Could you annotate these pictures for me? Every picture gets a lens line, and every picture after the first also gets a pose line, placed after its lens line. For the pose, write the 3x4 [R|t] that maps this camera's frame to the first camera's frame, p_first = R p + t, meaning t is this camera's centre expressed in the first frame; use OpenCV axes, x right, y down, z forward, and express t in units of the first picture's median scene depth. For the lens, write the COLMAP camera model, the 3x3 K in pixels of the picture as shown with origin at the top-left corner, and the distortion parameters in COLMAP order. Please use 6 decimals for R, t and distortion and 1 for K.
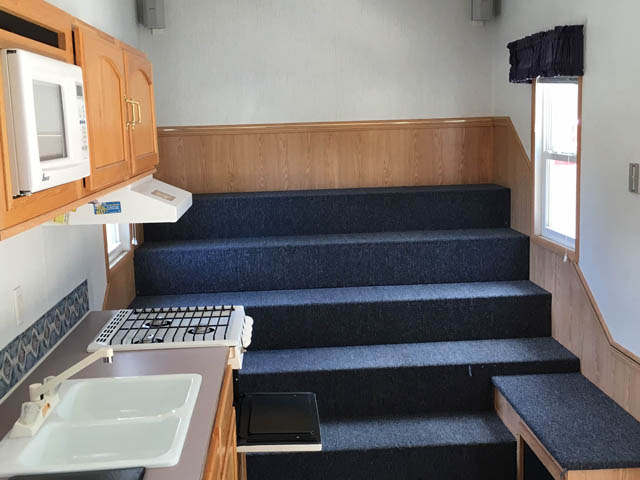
lens RADIAL K [[787.4, 0, 320.0], [0, 787.4, 240.0], [0, 0, 1]] dist [0.071674, 0.007160]
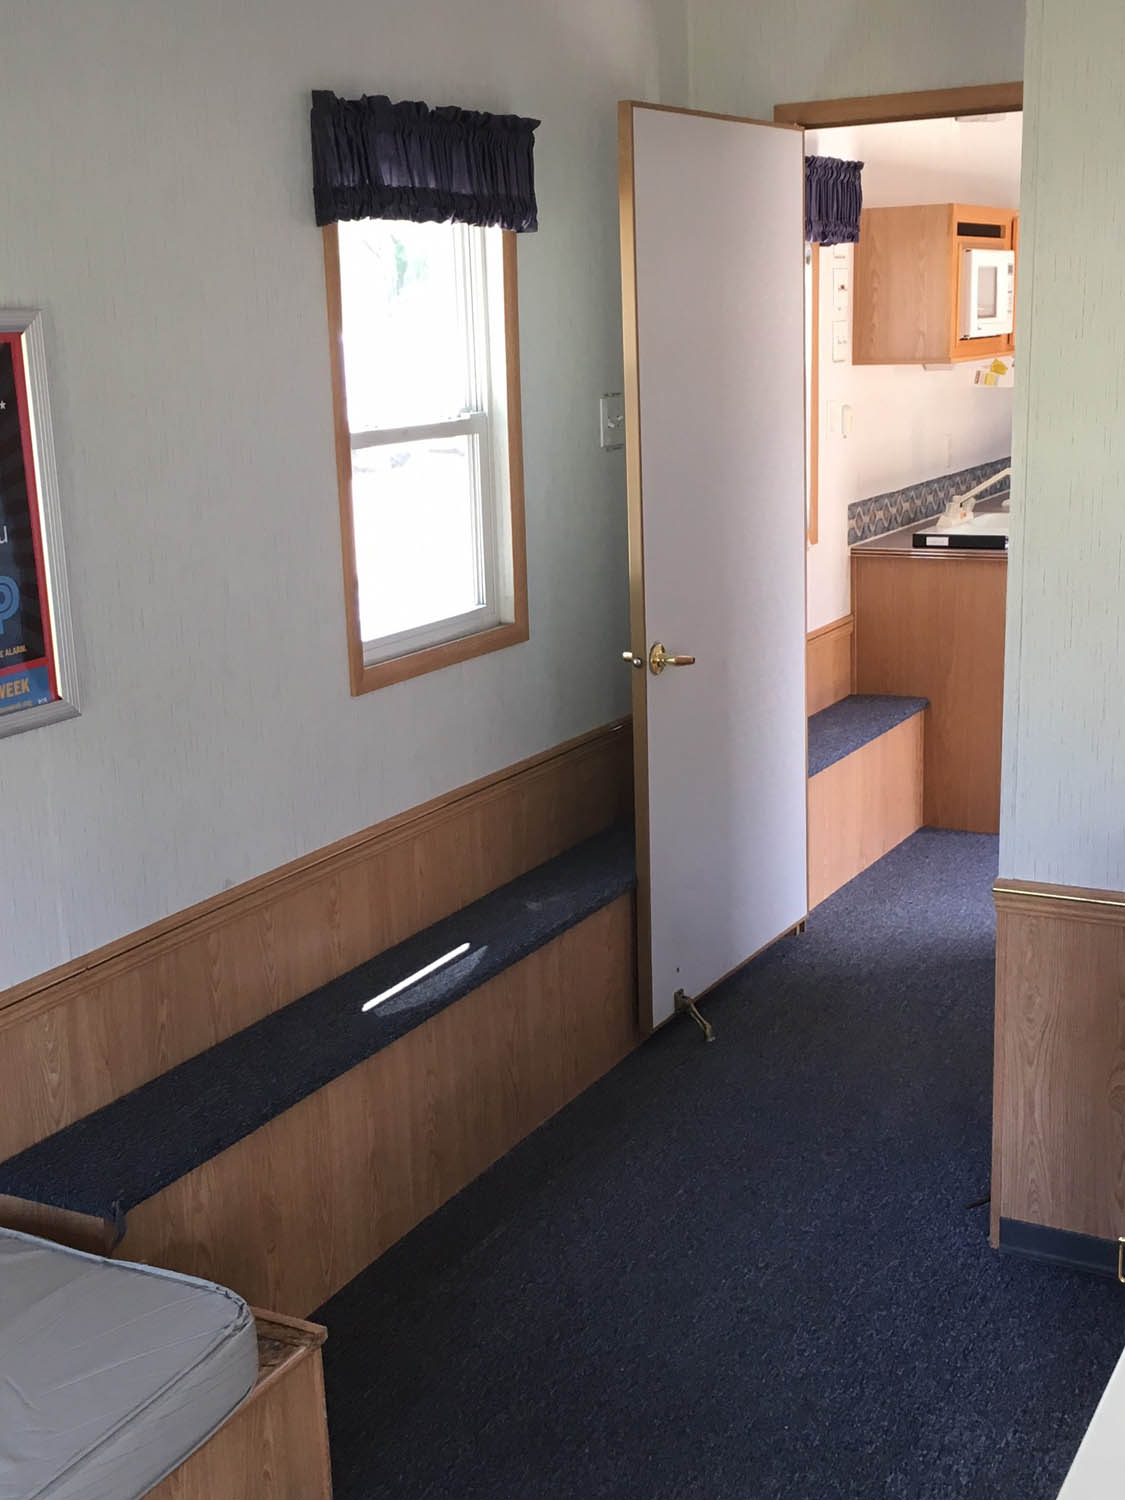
lens RADIAL K [[1845.5, 0, 562.5], [0, 1845.5, 750.0], [0, 0, 1]] dist [0.071674, 0.007160]
pose [[0.849913, 0.121749, -0.512665, 0.831356], [-0.070820, 0.990506, 0.117820, 0.328021], [0.522142, -0.063830, 0.850466, -2.310432]]
